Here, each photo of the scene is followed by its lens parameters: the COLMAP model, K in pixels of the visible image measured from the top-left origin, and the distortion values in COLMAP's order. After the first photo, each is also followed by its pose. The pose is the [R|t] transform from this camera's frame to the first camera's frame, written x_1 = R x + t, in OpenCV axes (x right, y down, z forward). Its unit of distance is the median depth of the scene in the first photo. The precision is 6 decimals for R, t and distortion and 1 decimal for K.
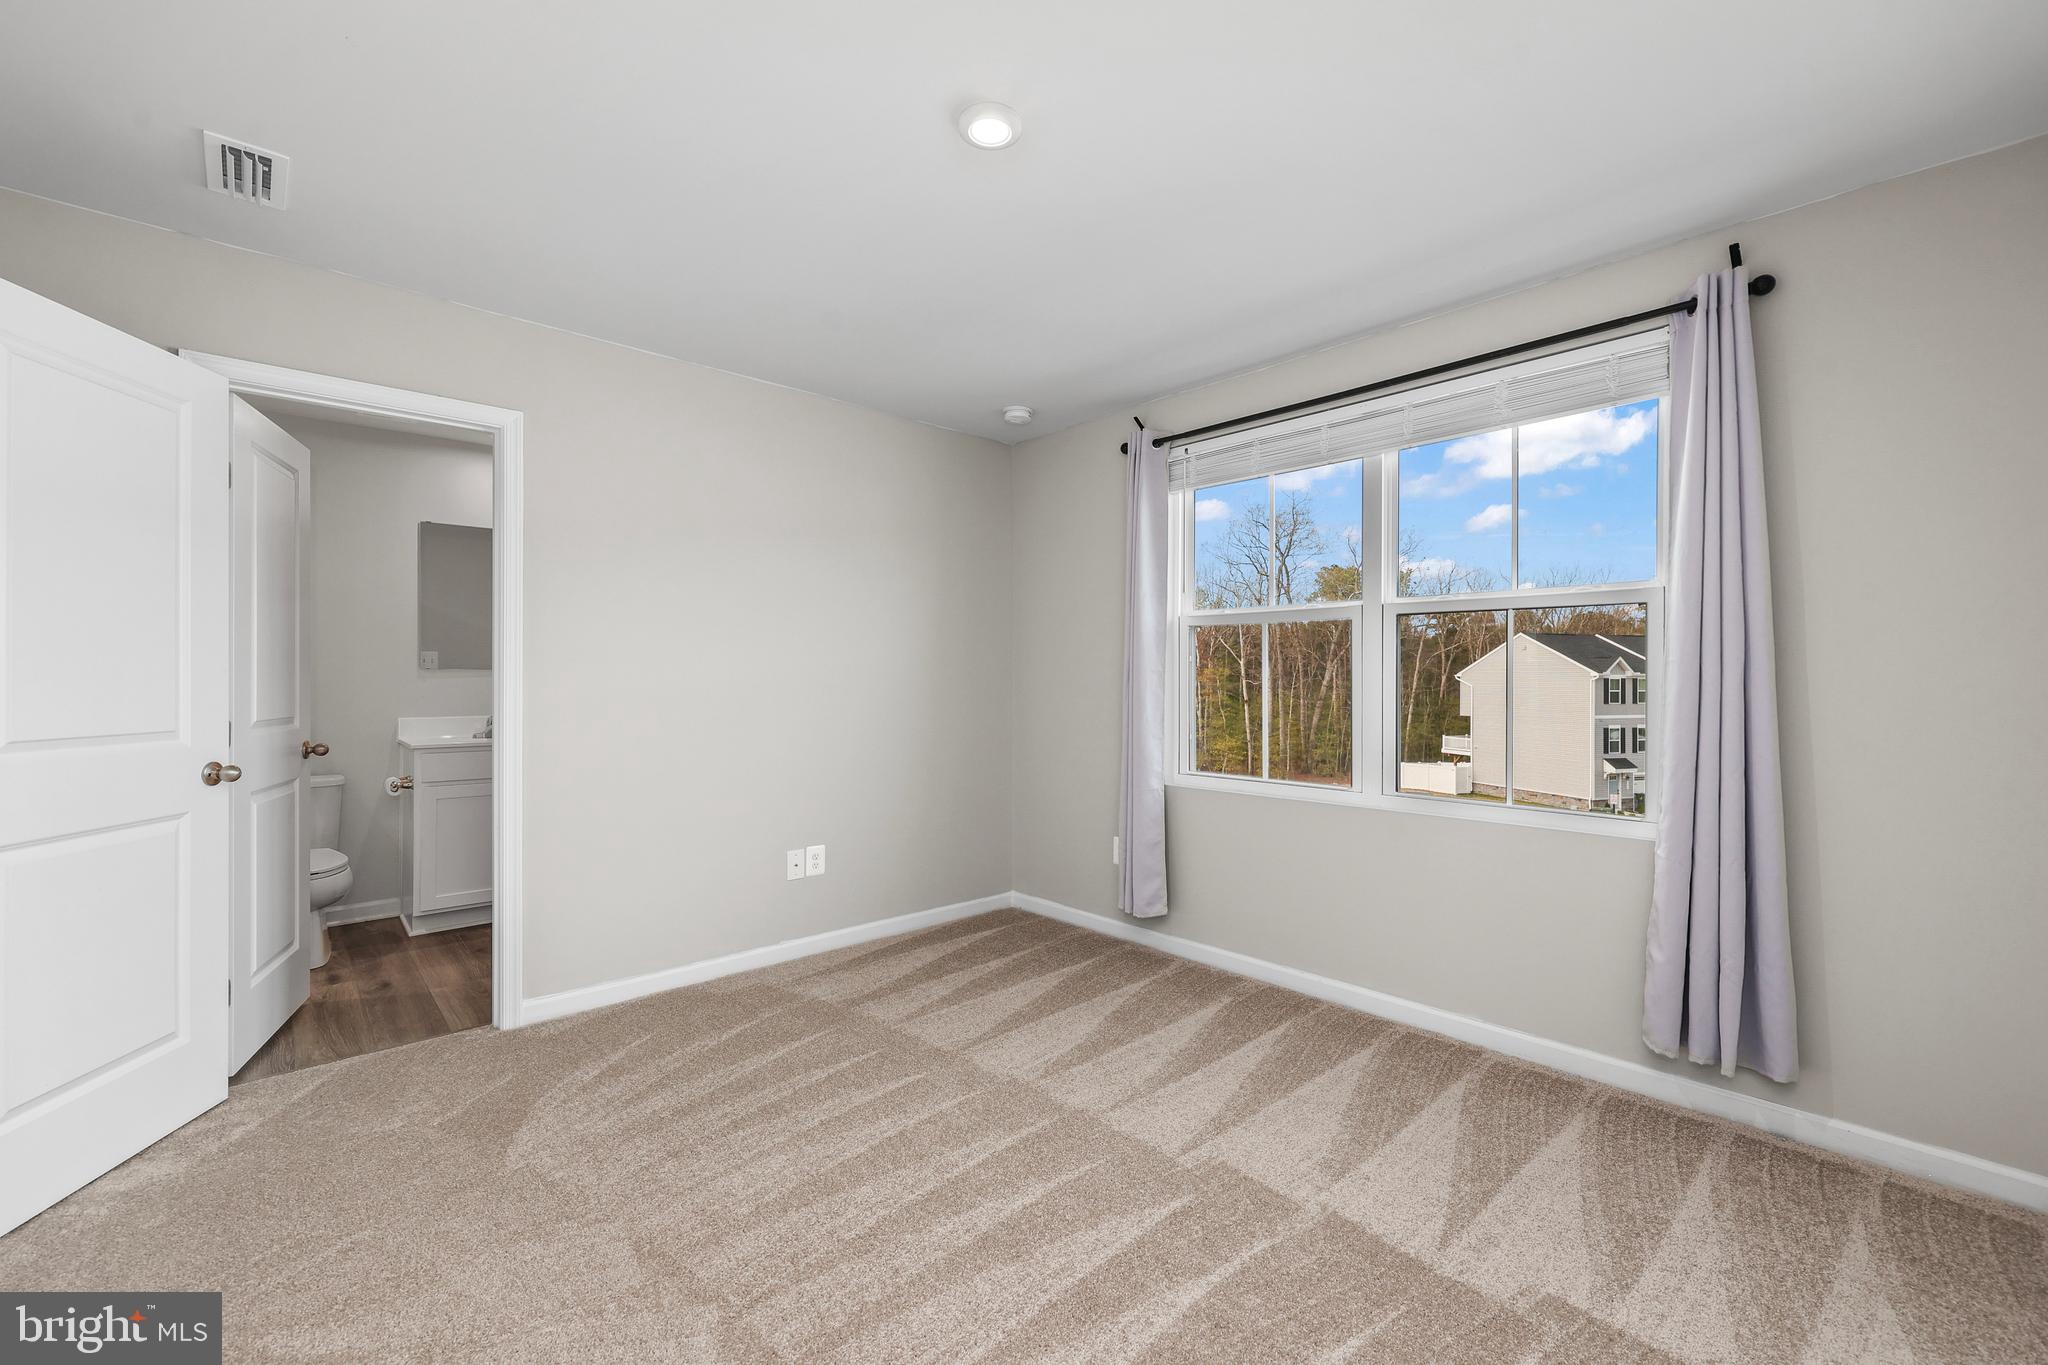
lens RADIAL K [[840.8, 0, 1021.8], [0, 840.8, 680.6], [0, 0, 1]] dist [-0.009723, 0.001358]
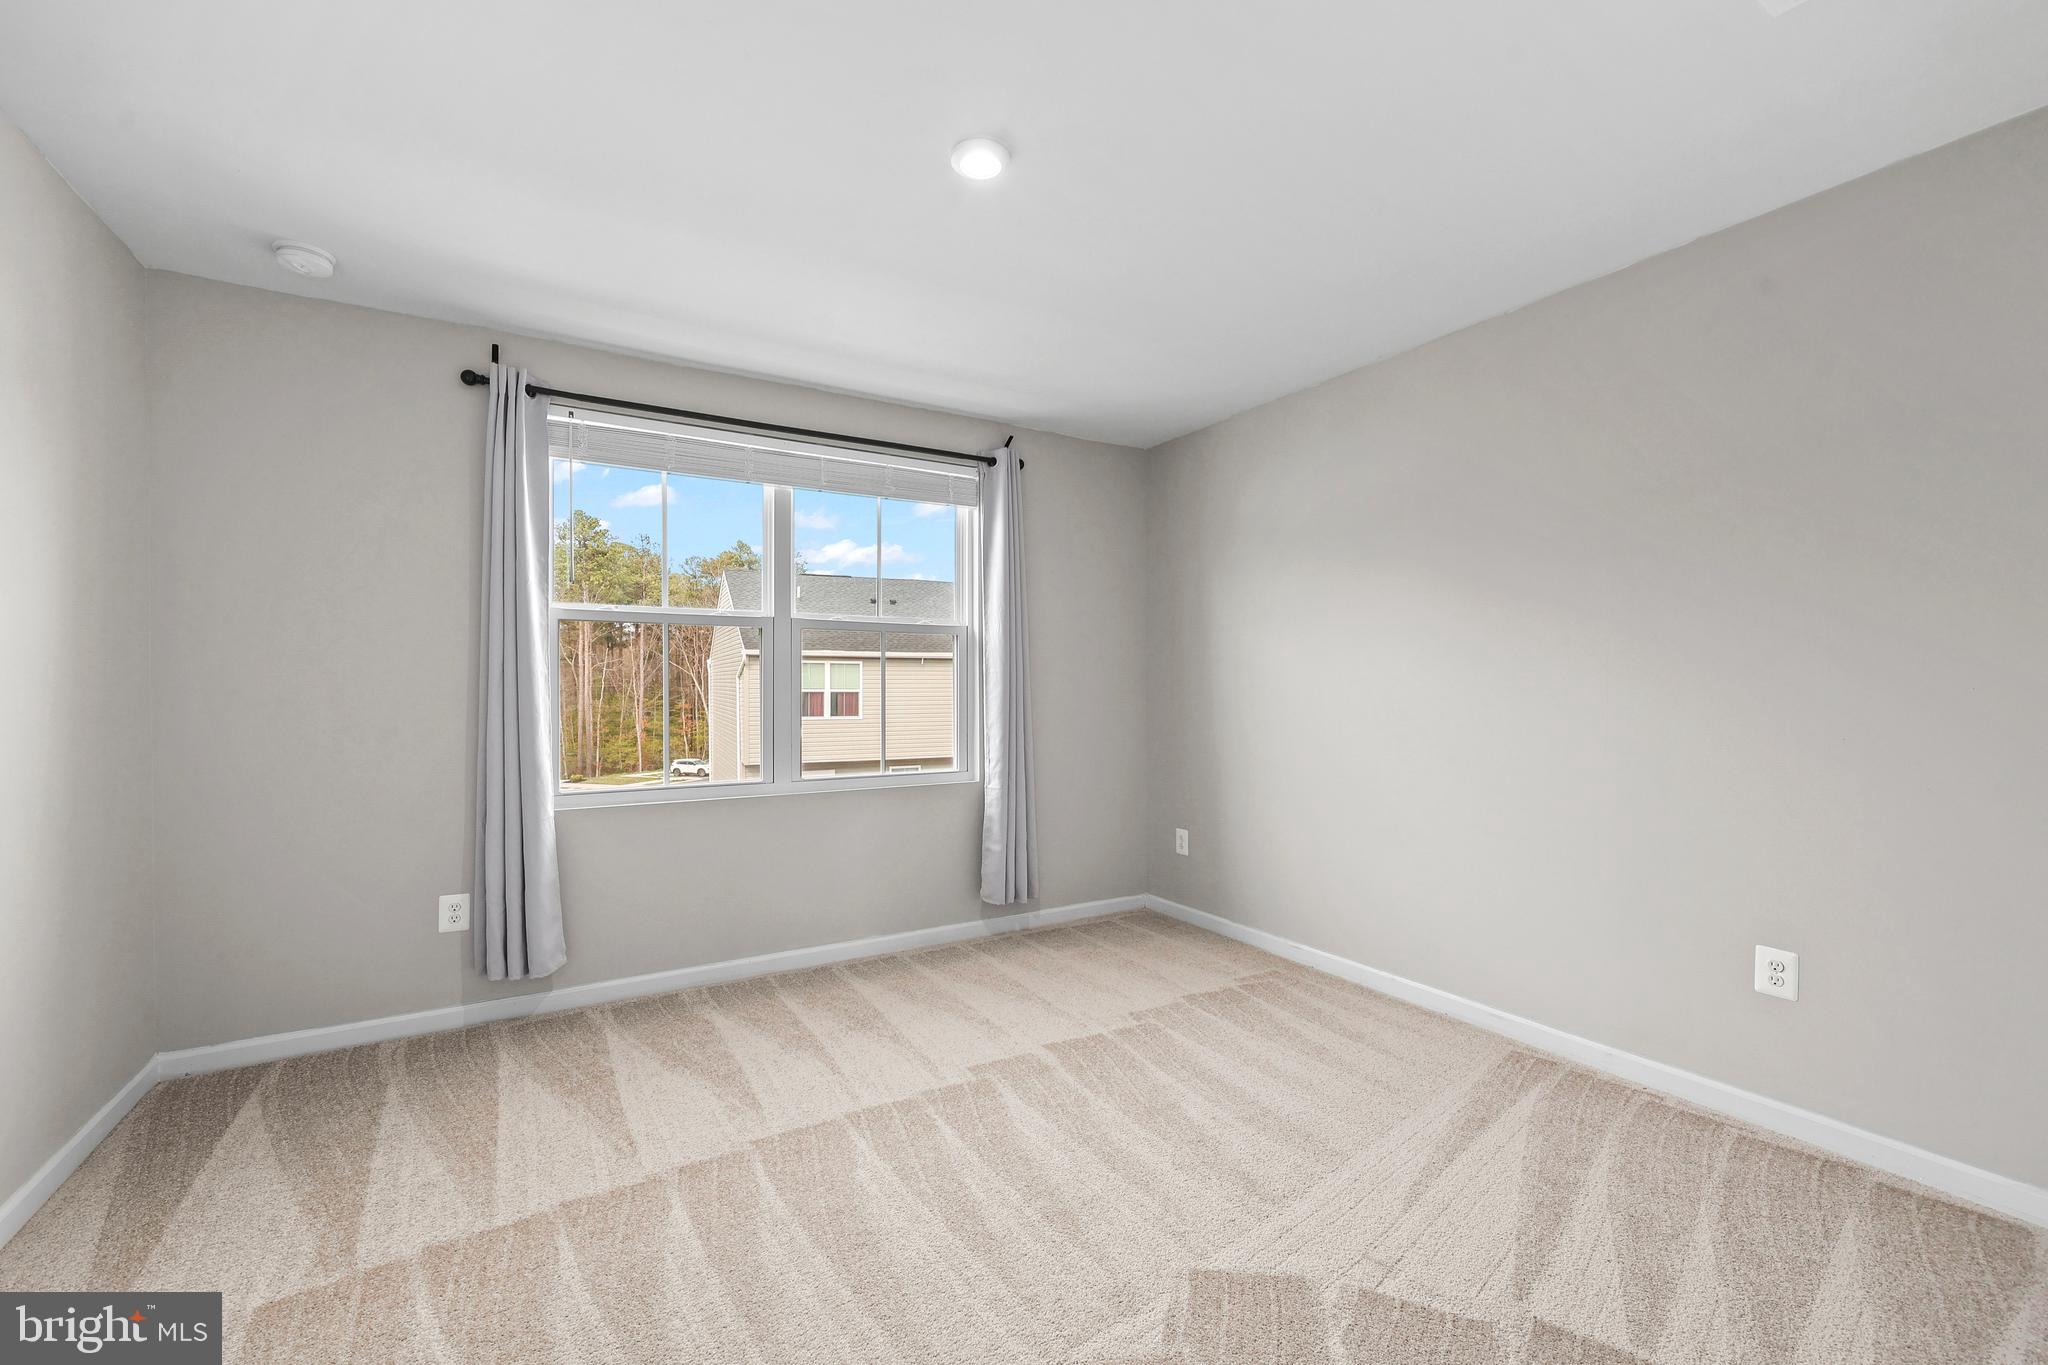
lens RADIAL K [[840.8, 0, 1030.9], [0, 840.8, 688.1], [0, 0, 1]] dist [-0.009723, 0.001358]
pose [[0.199145, -0.006996, 0.979945, -0.622769], [0.003713, 0.999973, 0.006384, 0.000596], [-0.979963, 0.002367, 0.199166, 0.422981]]
